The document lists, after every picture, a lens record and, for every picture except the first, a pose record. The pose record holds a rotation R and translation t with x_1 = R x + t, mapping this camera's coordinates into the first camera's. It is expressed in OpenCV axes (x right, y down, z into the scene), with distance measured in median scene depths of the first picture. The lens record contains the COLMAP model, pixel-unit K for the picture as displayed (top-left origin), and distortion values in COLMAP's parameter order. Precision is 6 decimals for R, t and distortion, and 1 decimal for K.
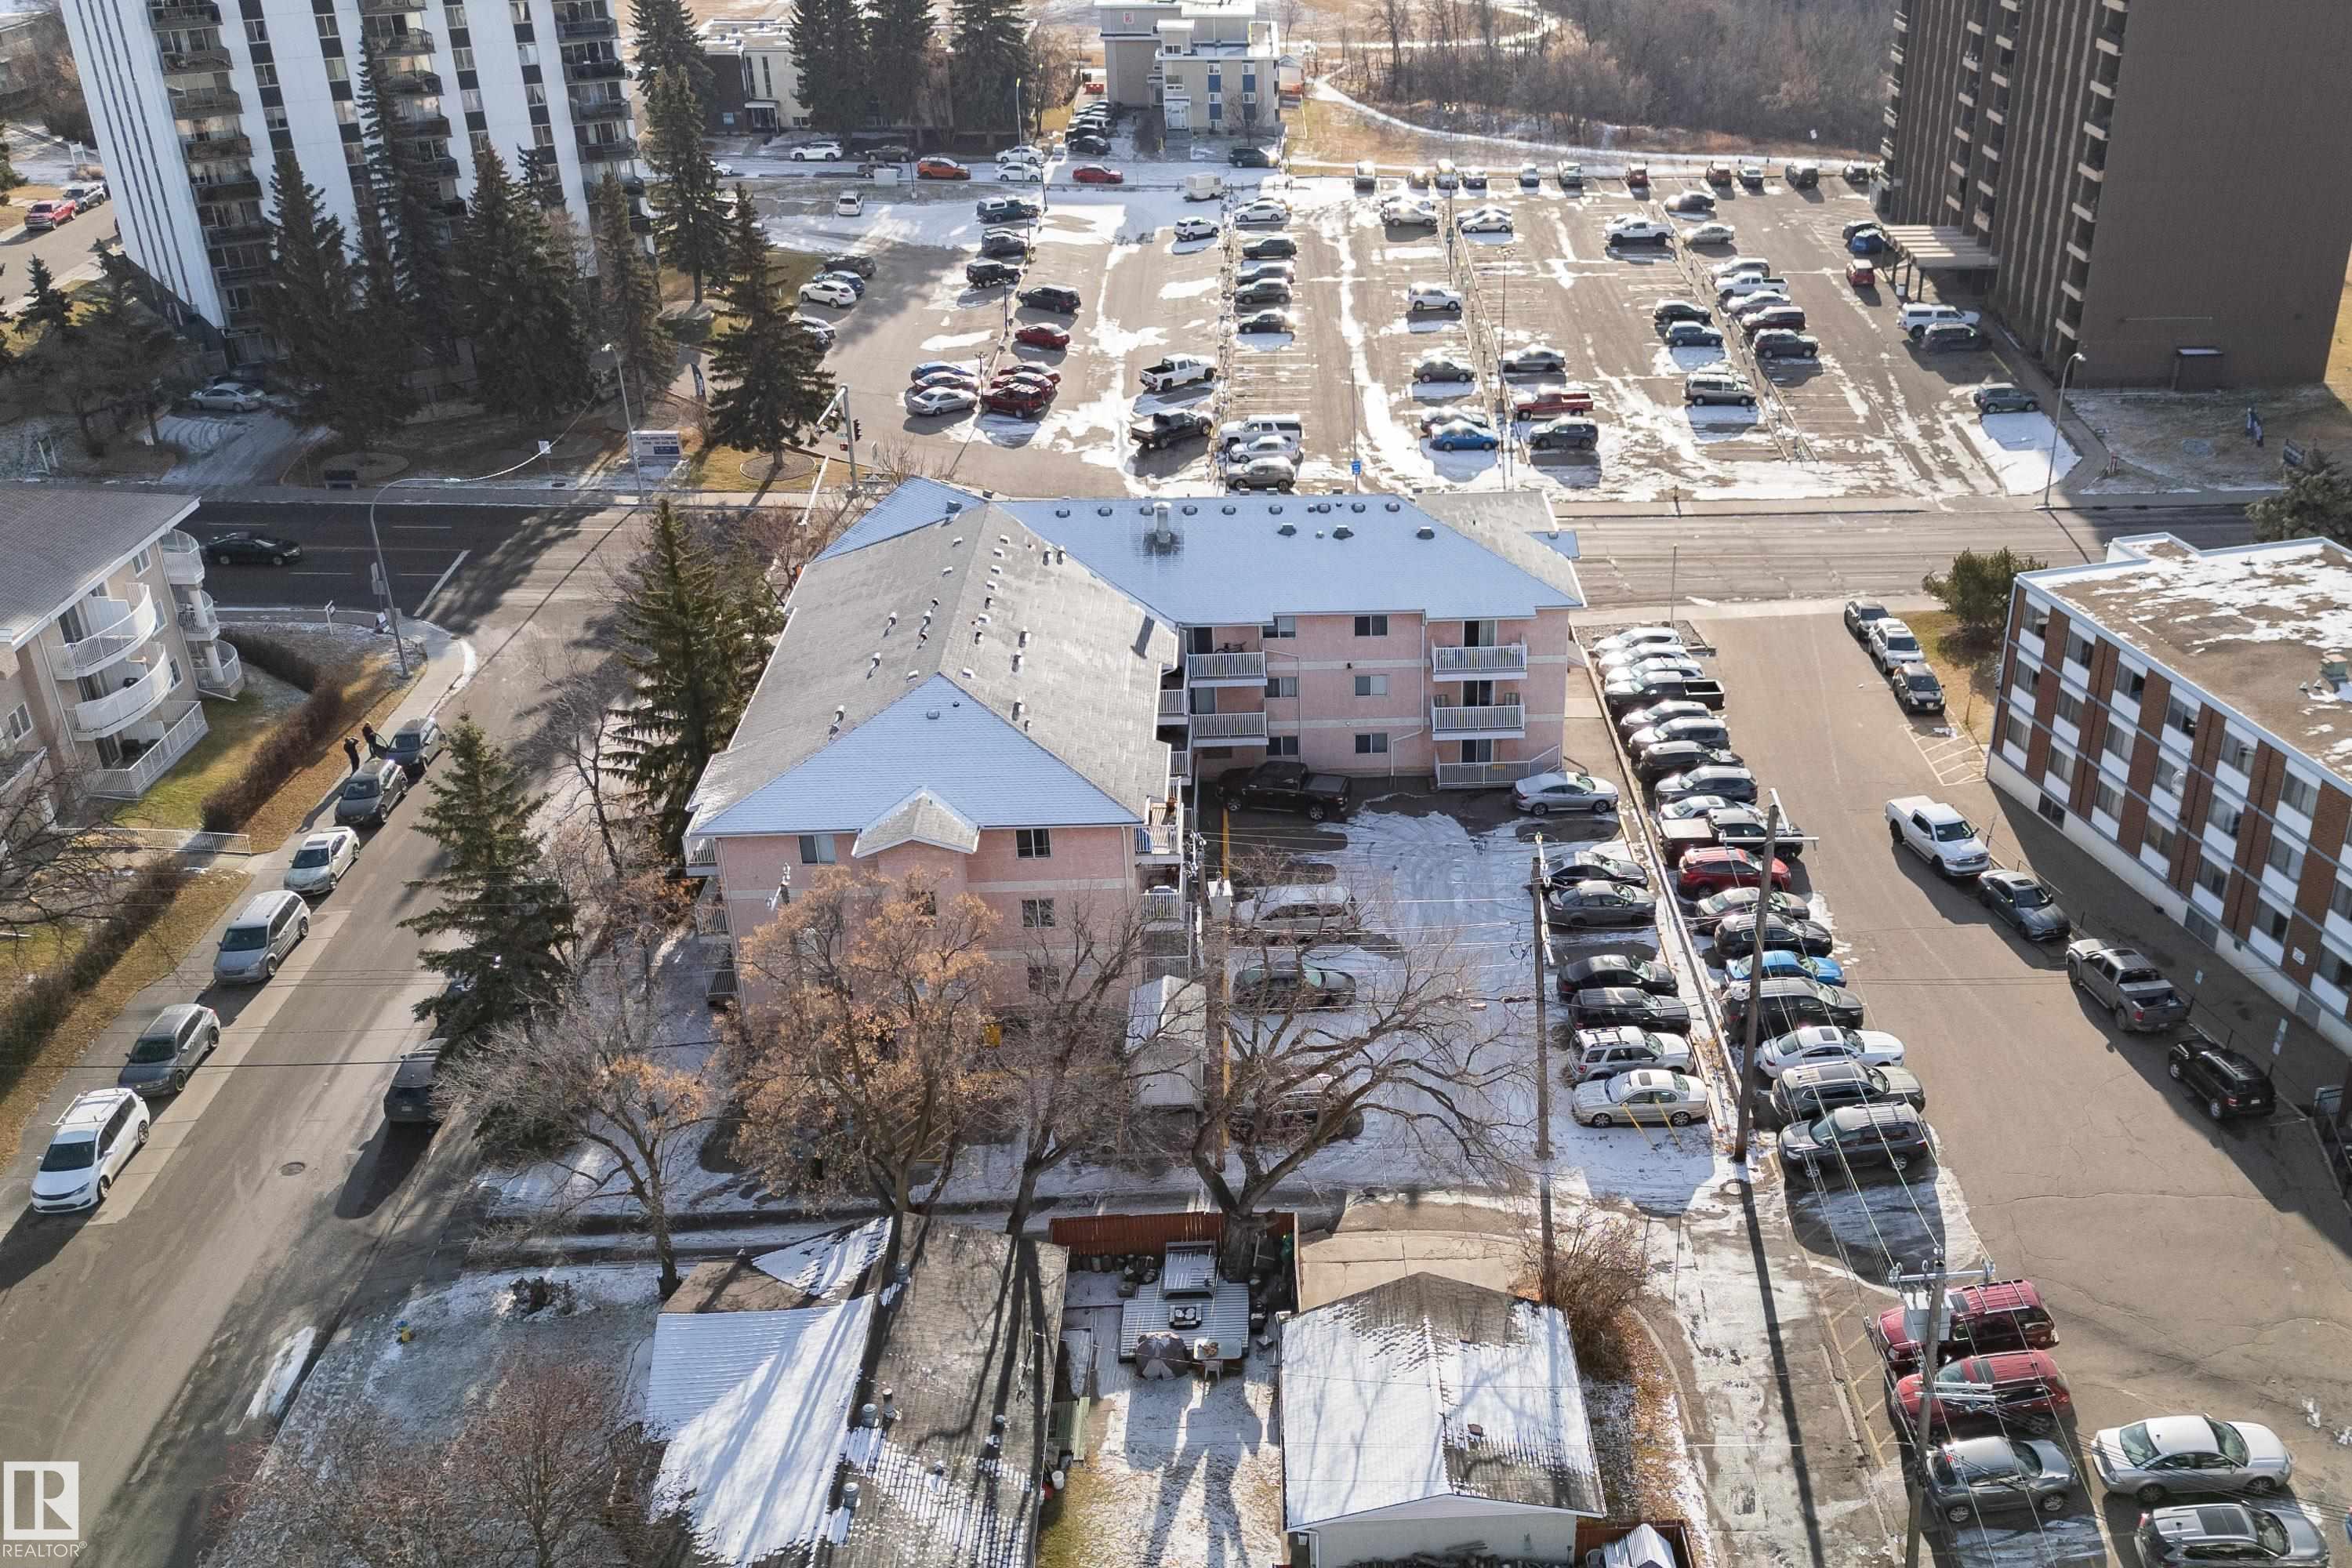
lens RADIAL K [[2184.8, 0, 1414.6], [0, 2184.8, 929.1], [0, 0, 1]] dist [0.092030, -0.134579]
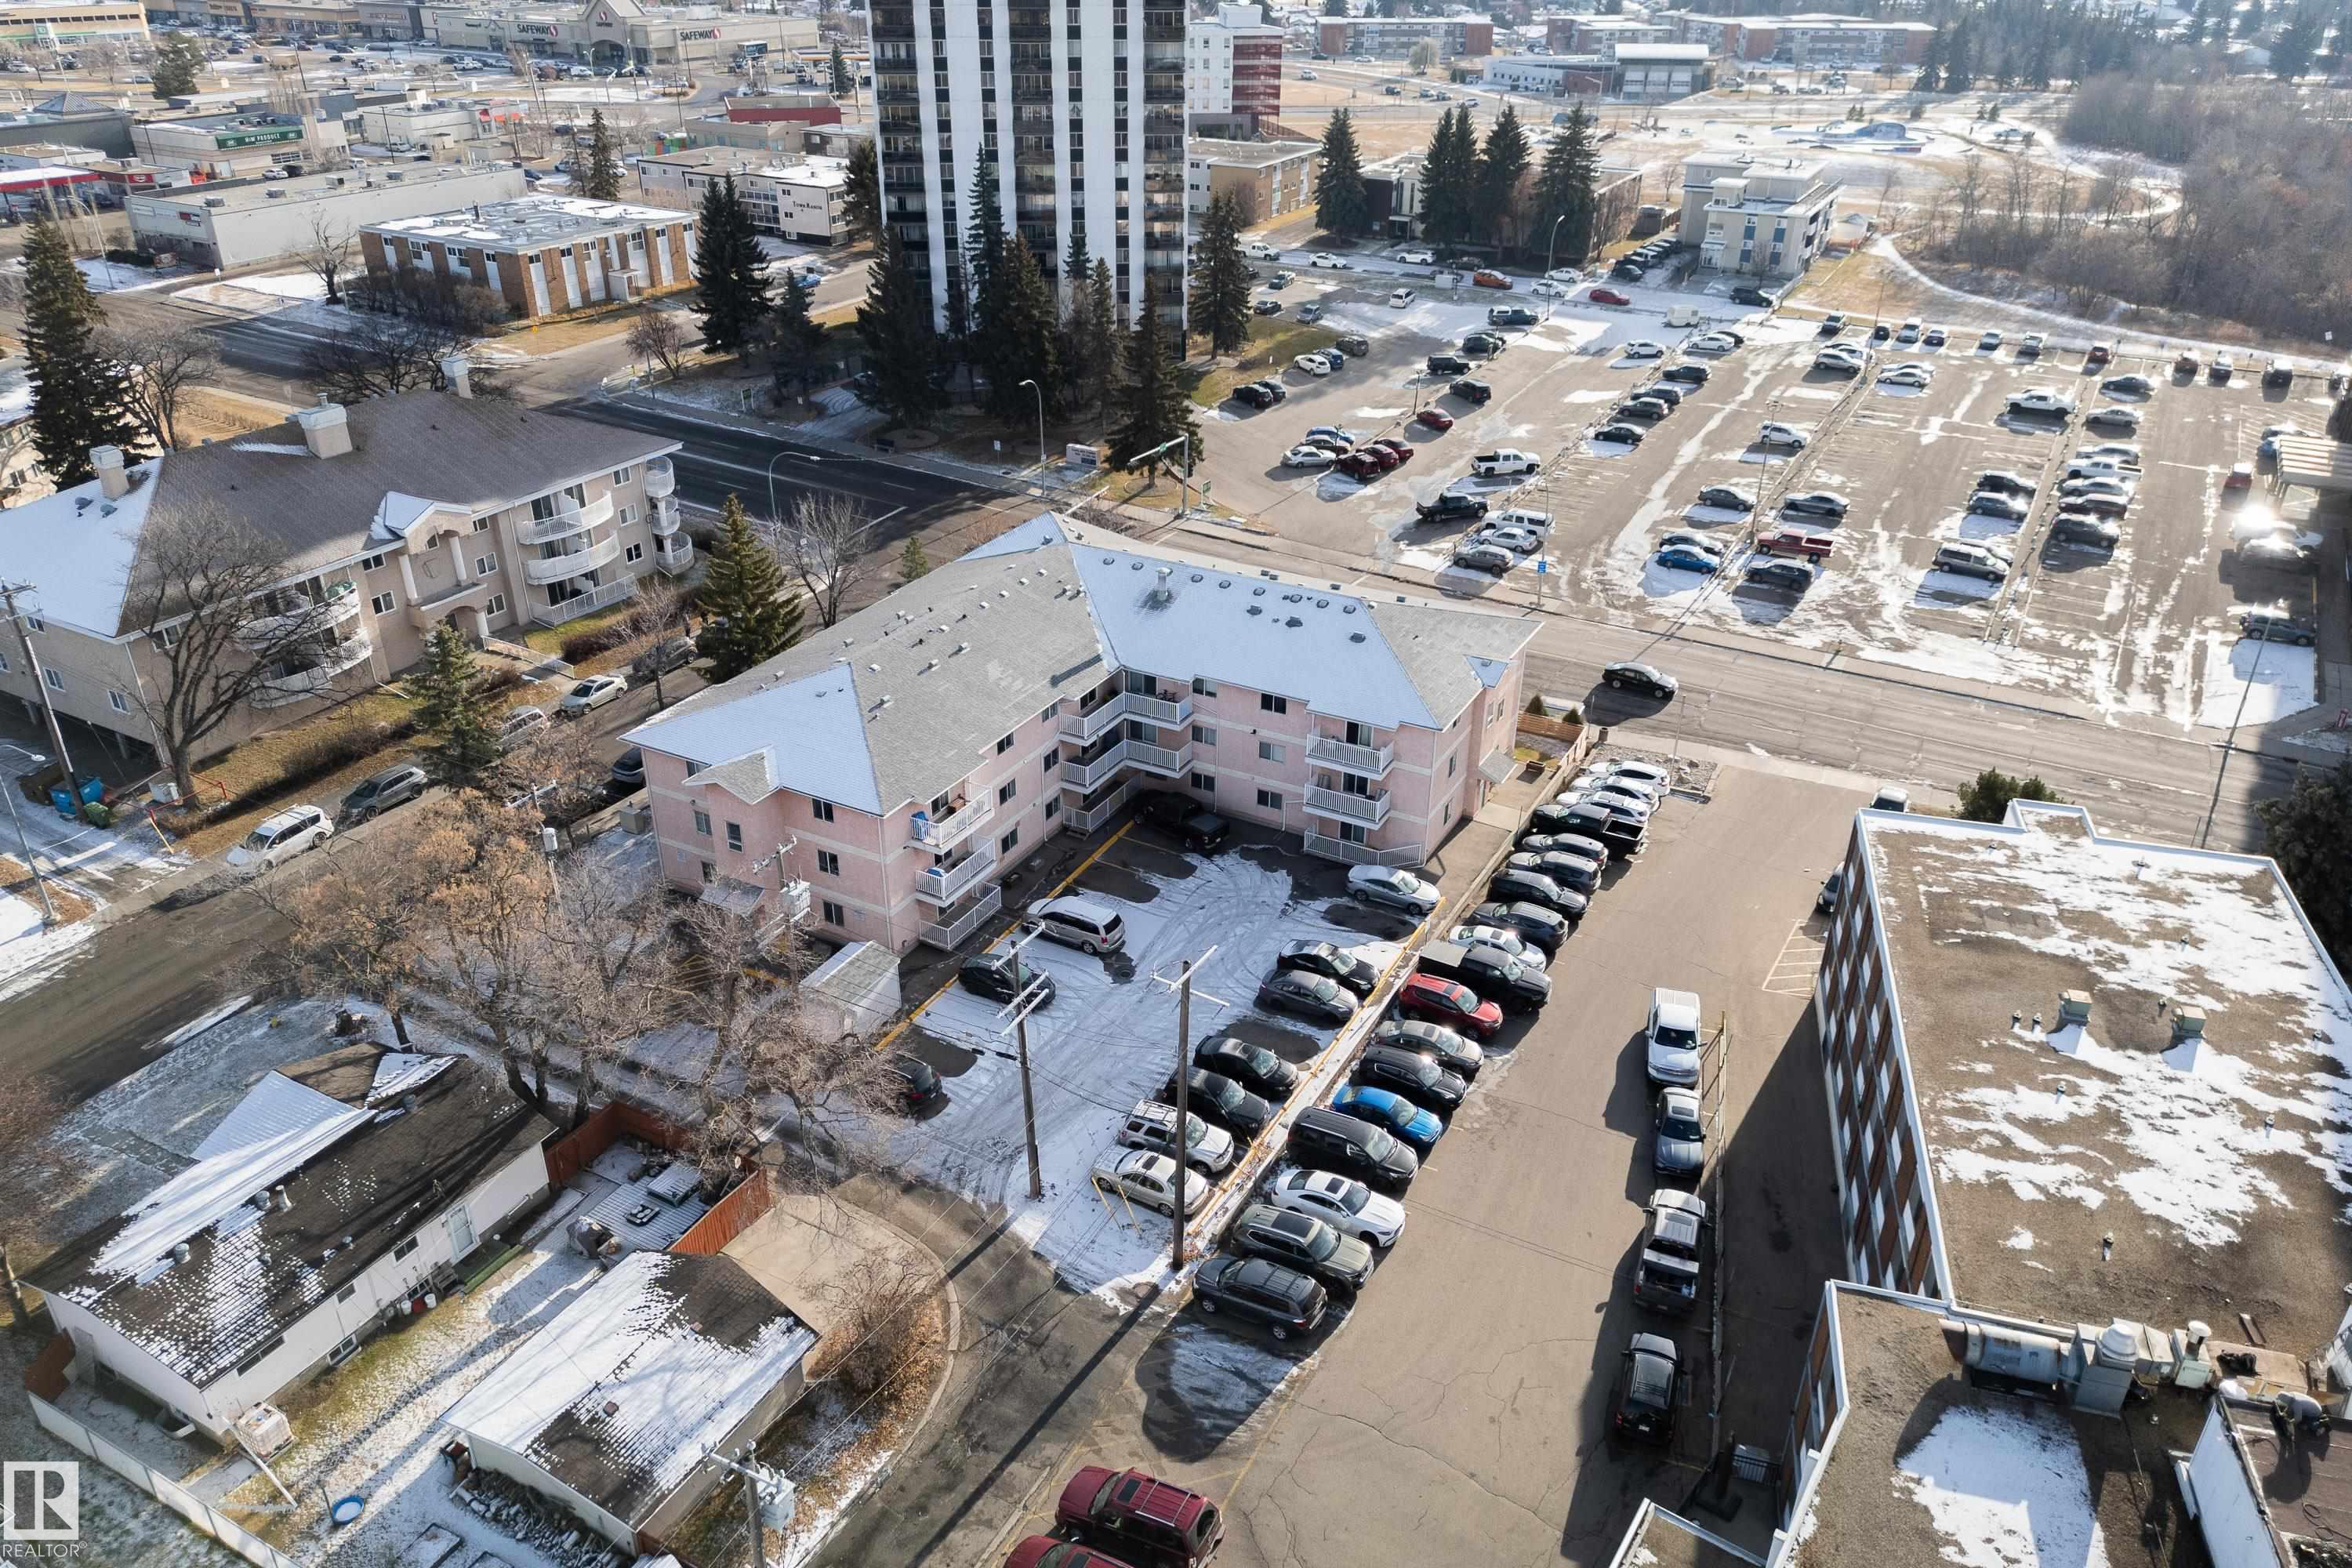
lens RADIAL K [[1643.5, 0, 1176.0], [0, 1643.5, 784.0], [0, 0, 1]] dist [0.050913, -0.044330]
pose [[0.838715, 0.257385, -0.479907, 0.233460], [-0.268370, 0.962168, 0.047013, -0.078703], [0.473851, 0.089362, 0.876059, 0.131538]]
